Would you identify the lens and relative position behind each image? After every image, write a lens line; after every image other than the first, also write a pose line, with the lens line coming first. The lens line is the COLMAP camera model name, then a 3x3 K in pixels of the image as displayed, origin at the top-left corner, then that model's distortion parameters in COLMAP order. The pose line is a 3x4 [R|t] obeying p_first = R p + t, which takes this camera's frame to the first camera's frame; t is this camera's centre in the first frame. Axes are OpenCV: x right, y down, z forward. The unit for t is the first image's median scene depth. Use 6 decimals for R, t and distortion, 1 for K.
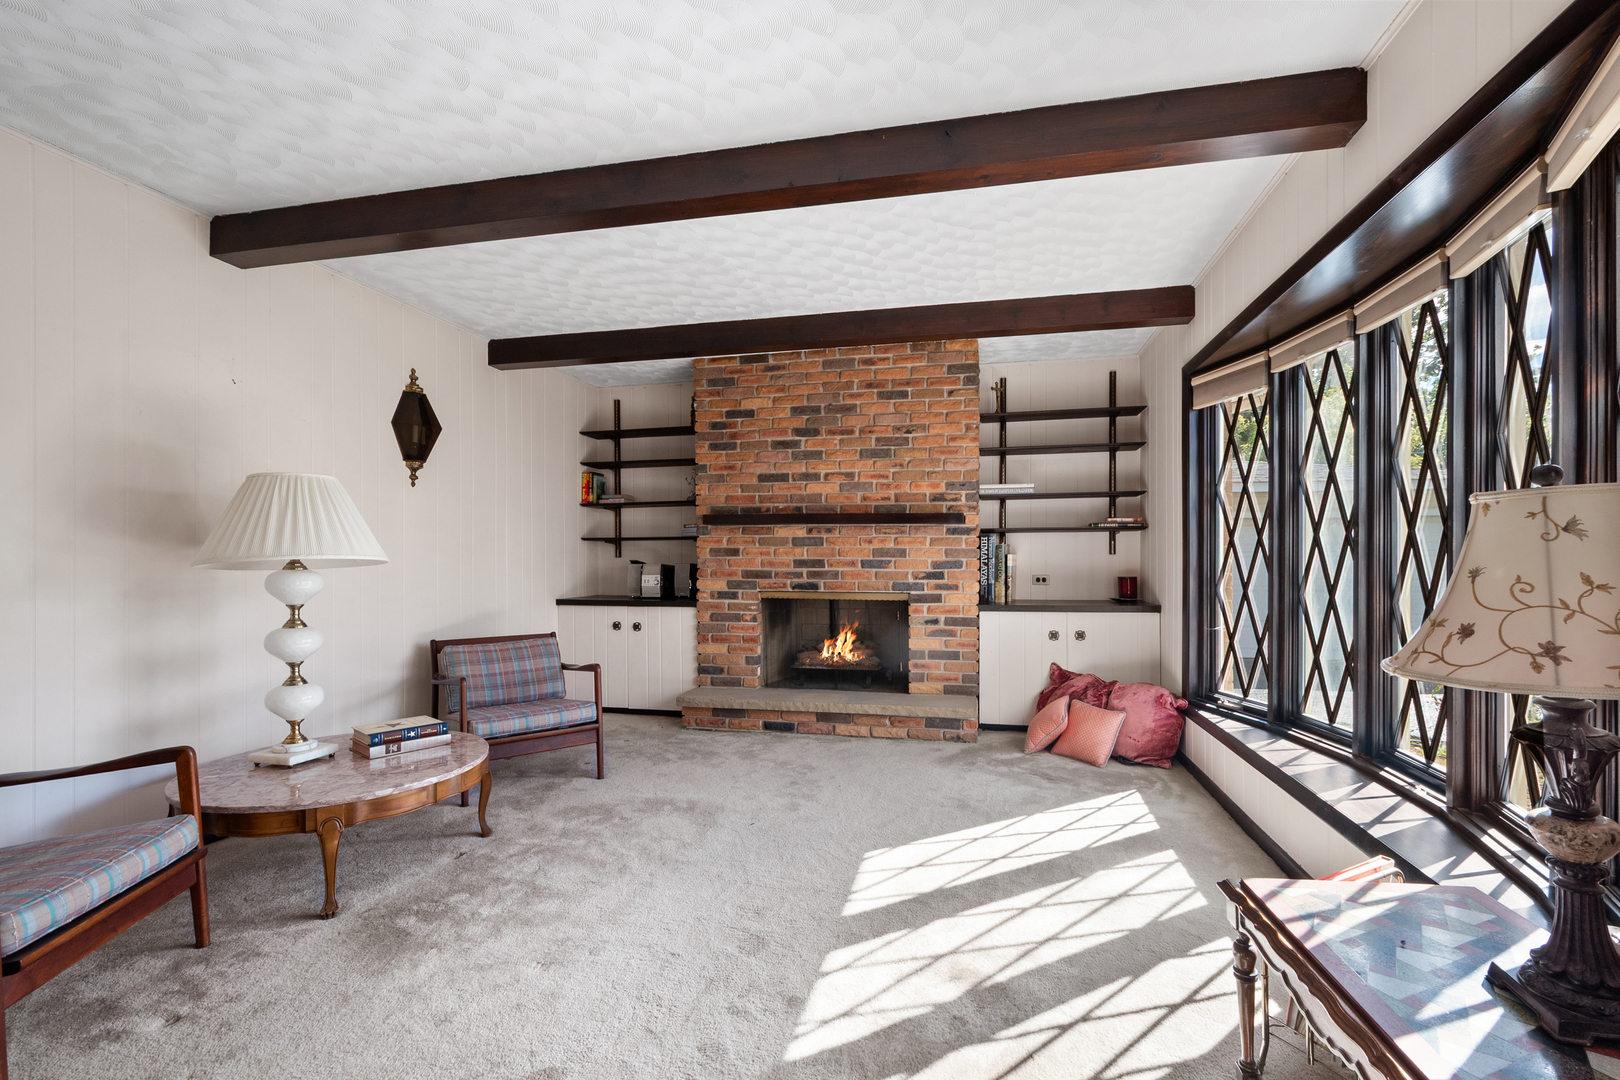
lens RADIAL K [[714.3, 0, 810.5], [0, 714.3, 556.6], [0, 0, 1]] dist [-0.000078, -0.000007]
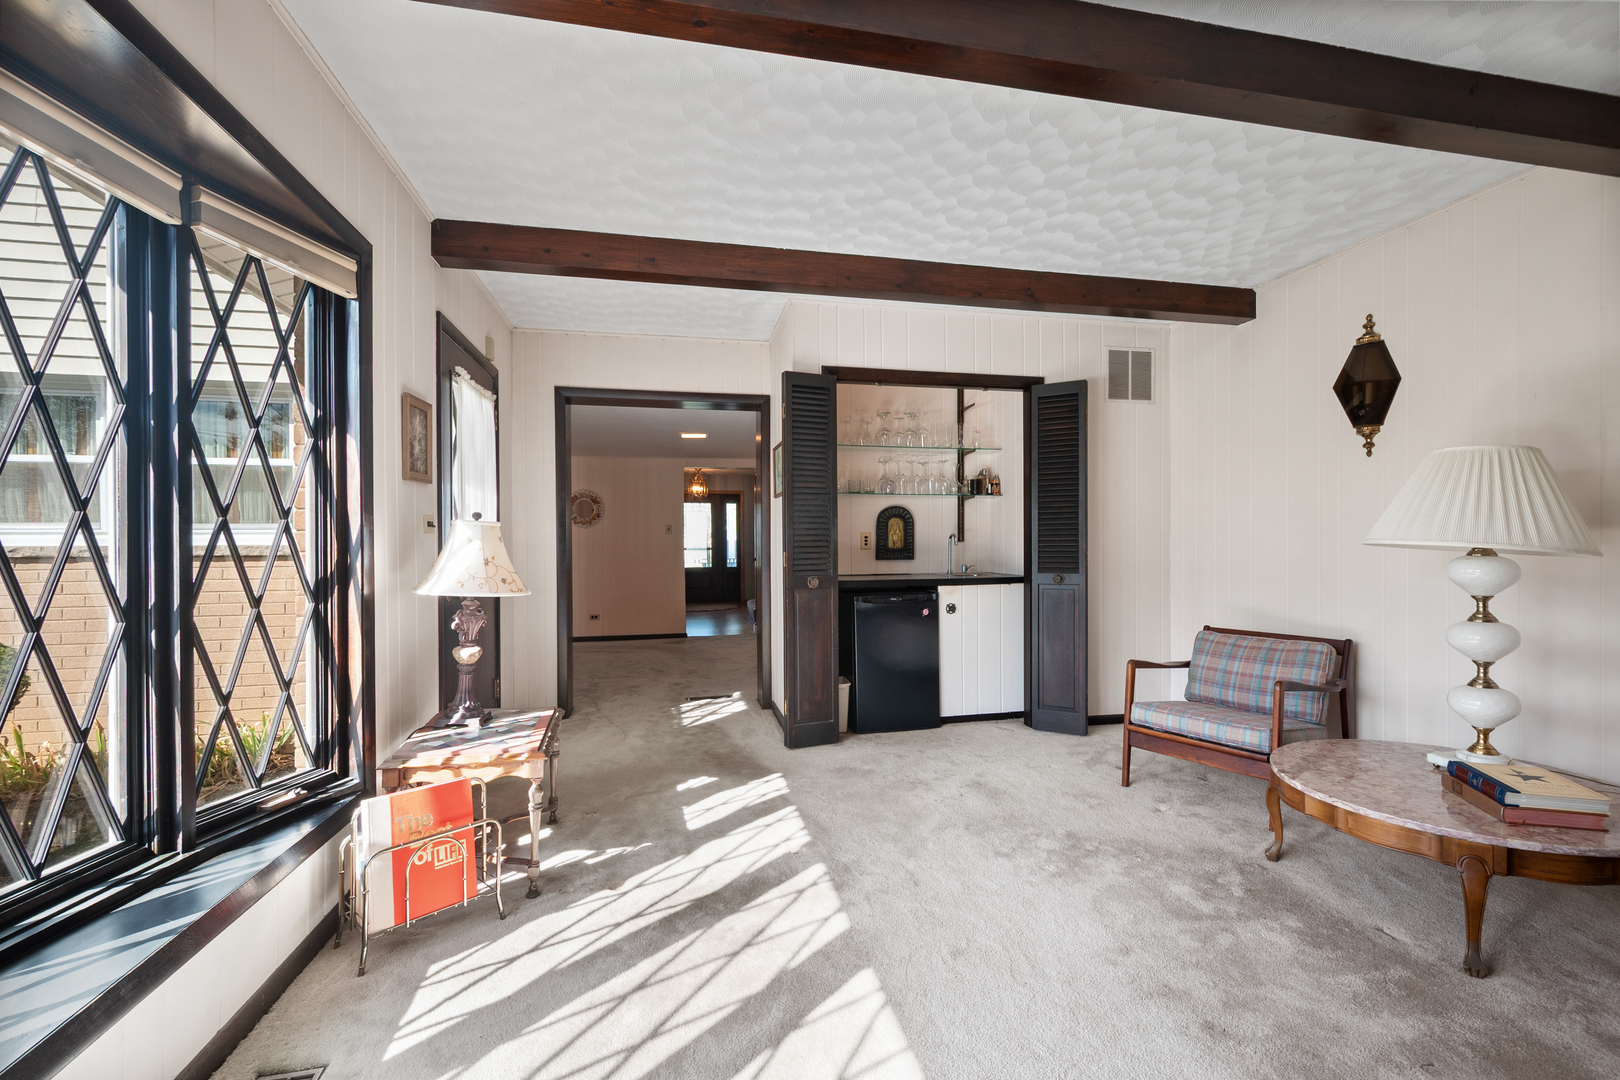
lens RADIAL K [[714.3, 0, 810.5], [0, 714.3, 556.6], [0, 0, 1]] dist [-0.000078, -0.000007]
pose [[-0.909571, 0.009407, -0.415443, 0.420334], [0.007150, 0.999950, 0.006986, 0.010202], [0.415488, 0.003384, -0.909593, 1.603943]]
